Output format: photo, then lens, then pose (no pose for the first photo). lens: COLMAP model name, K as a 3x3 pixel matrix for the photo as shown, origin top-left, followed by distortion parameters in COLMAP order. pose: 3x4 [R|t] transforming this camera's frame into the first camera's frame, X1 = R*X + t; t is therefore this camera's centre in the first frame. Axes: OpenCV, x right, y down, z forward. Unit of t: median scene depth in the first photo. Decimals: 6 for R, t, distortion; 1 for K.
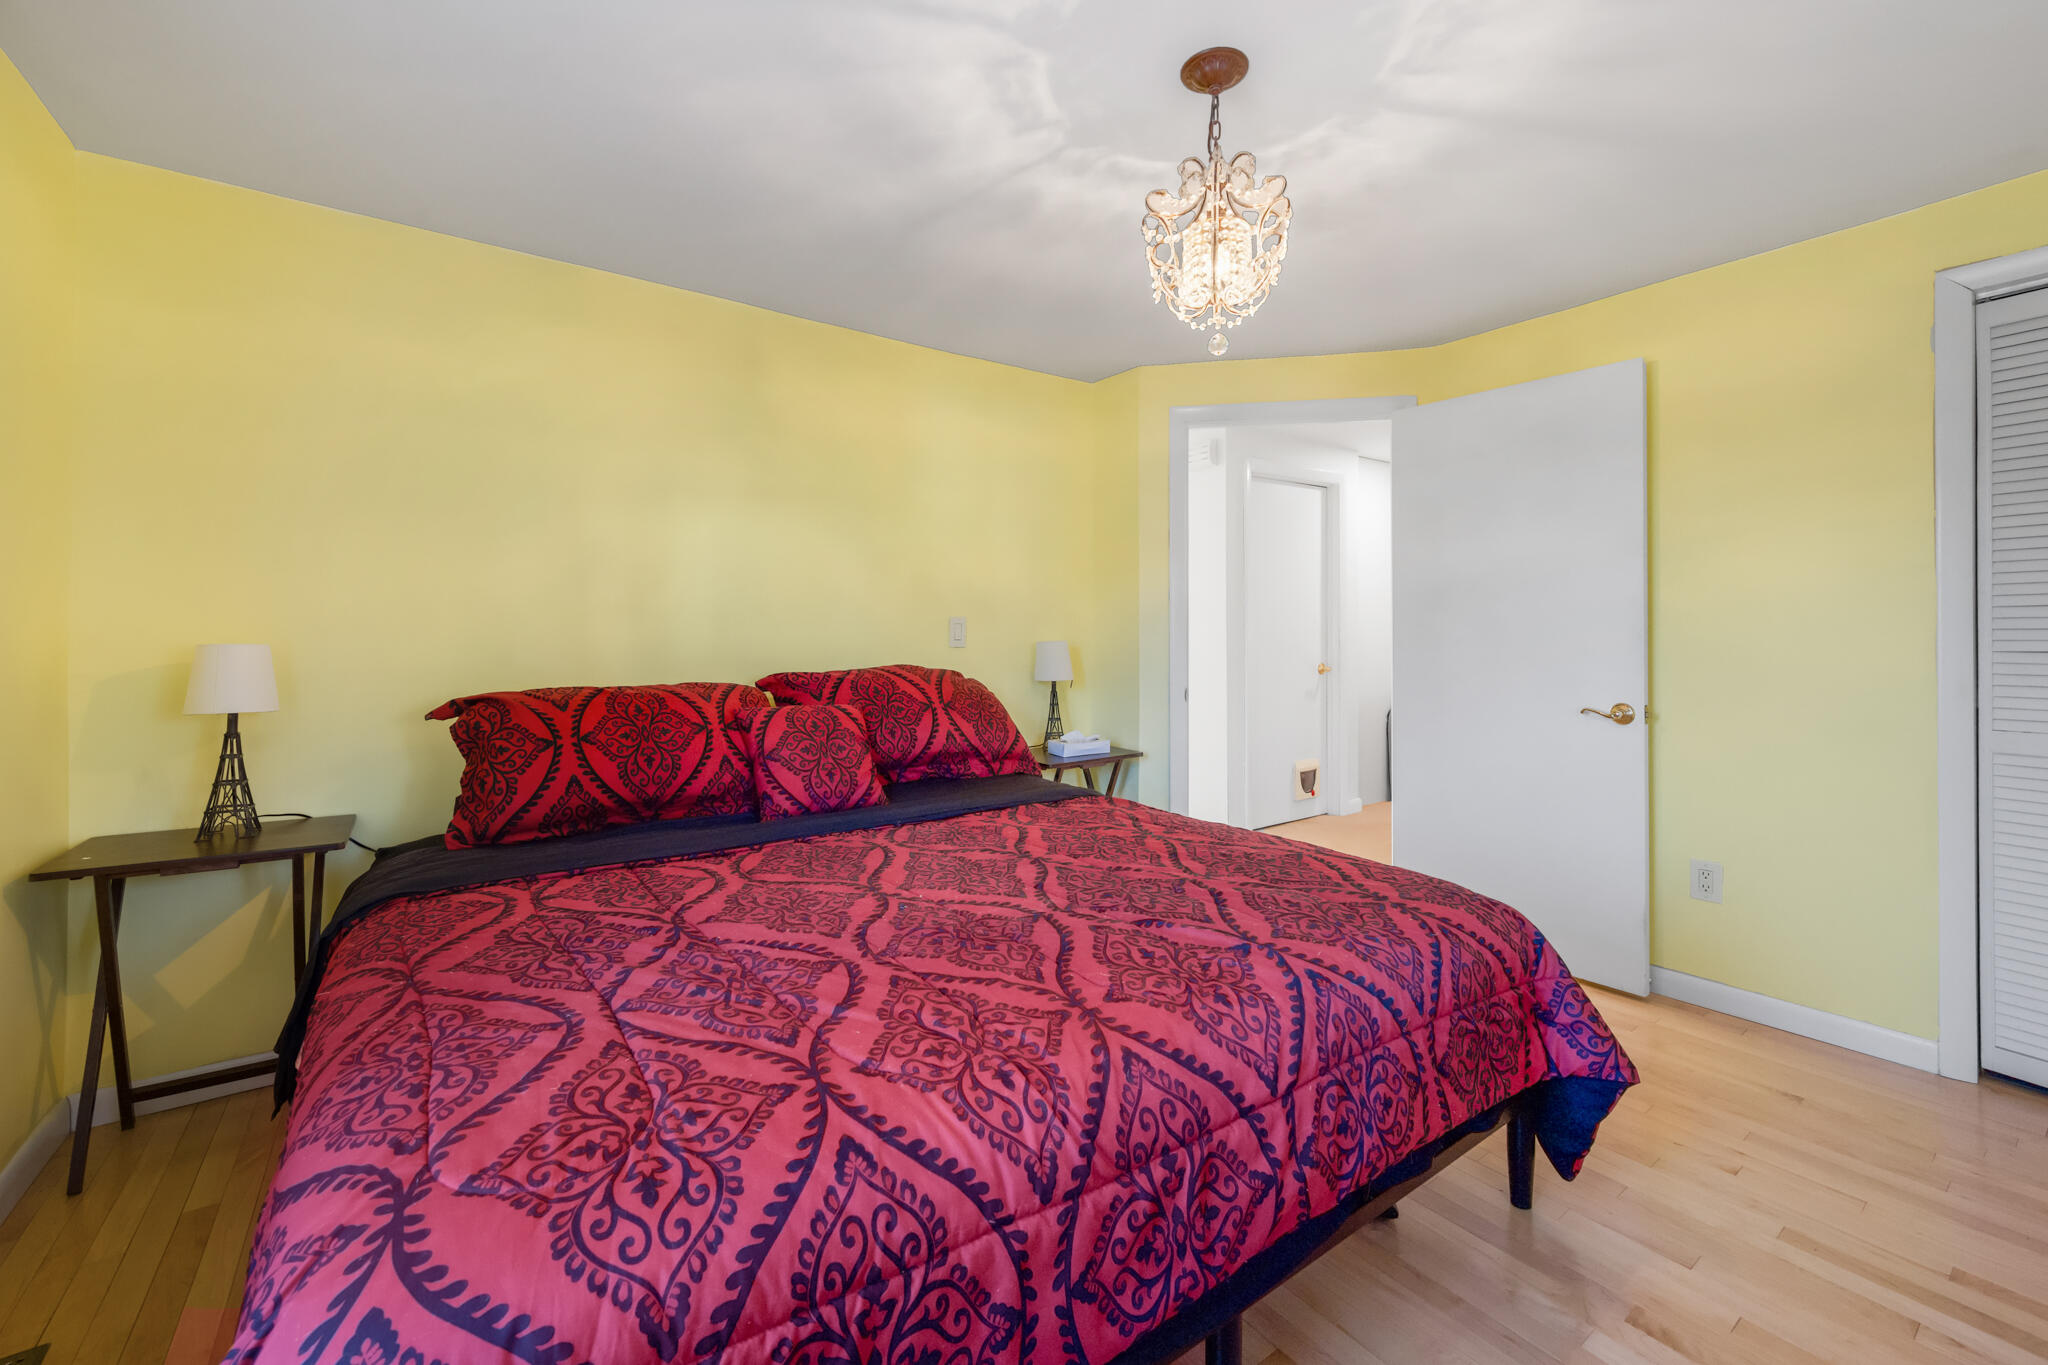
lens RADIAL K [[856.5, 0, 1013.5], [0, 856.5, 605.6], [0, 0, 1]] dist [0.001523, 0.000247]
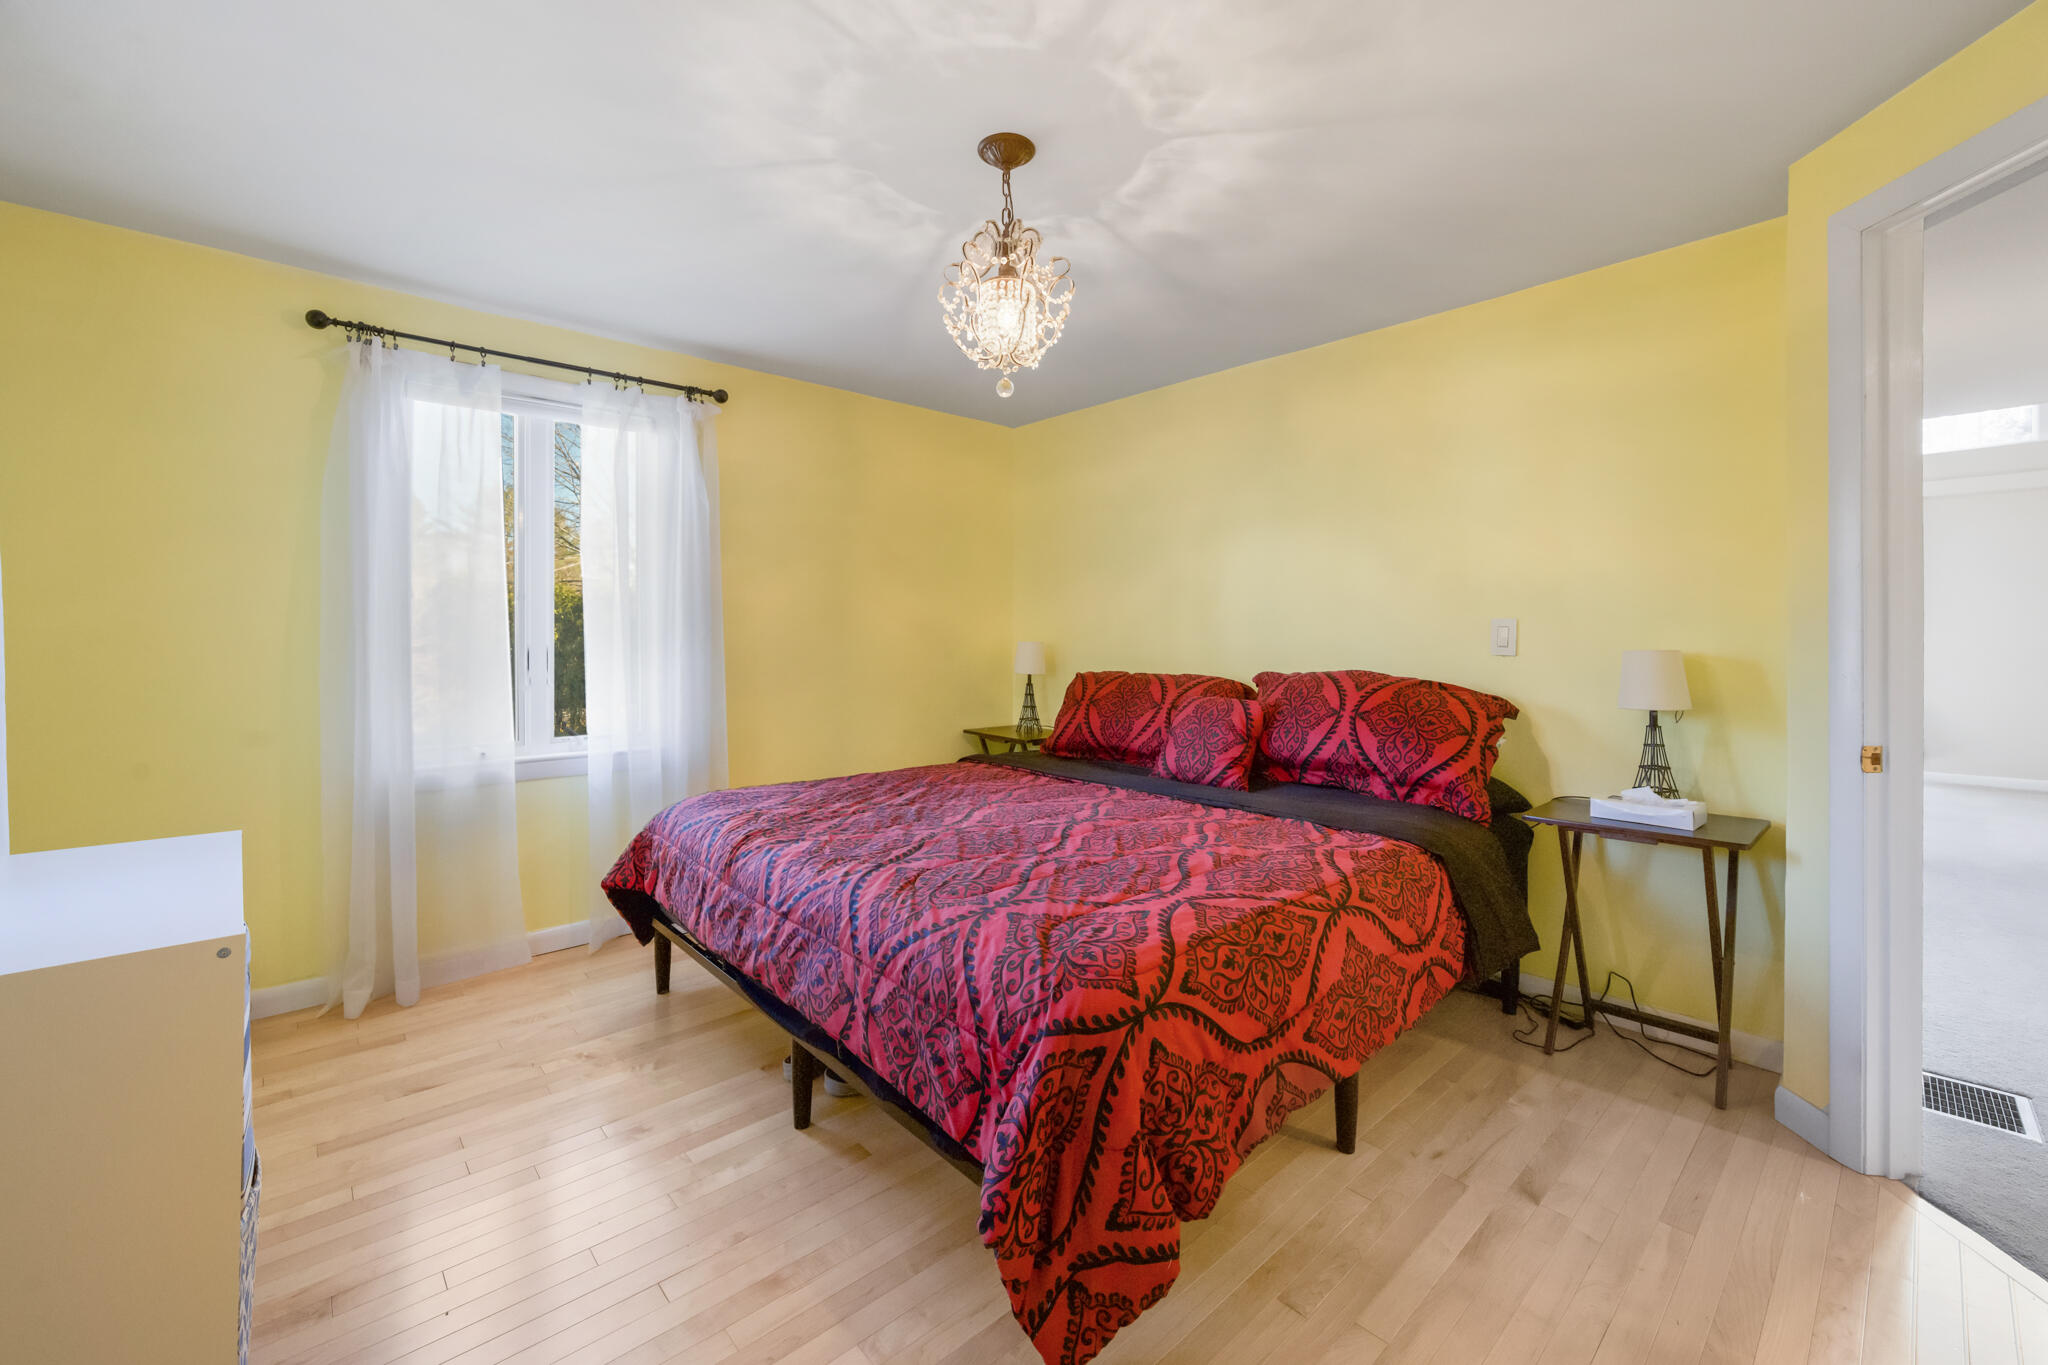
lens RADIAL K [[833.0, 0, 1020.8], [0, 833.0, 645.3], [0, 0, 1]] dist [0.000013, 0.000373]
pose [[0.117633, 0.015089, -0.992943, 0.952175], [0.028711, 0.999415, 0.018588, 0.011661], [0.992642, -0.030695, 0.117131, 0.615209]]
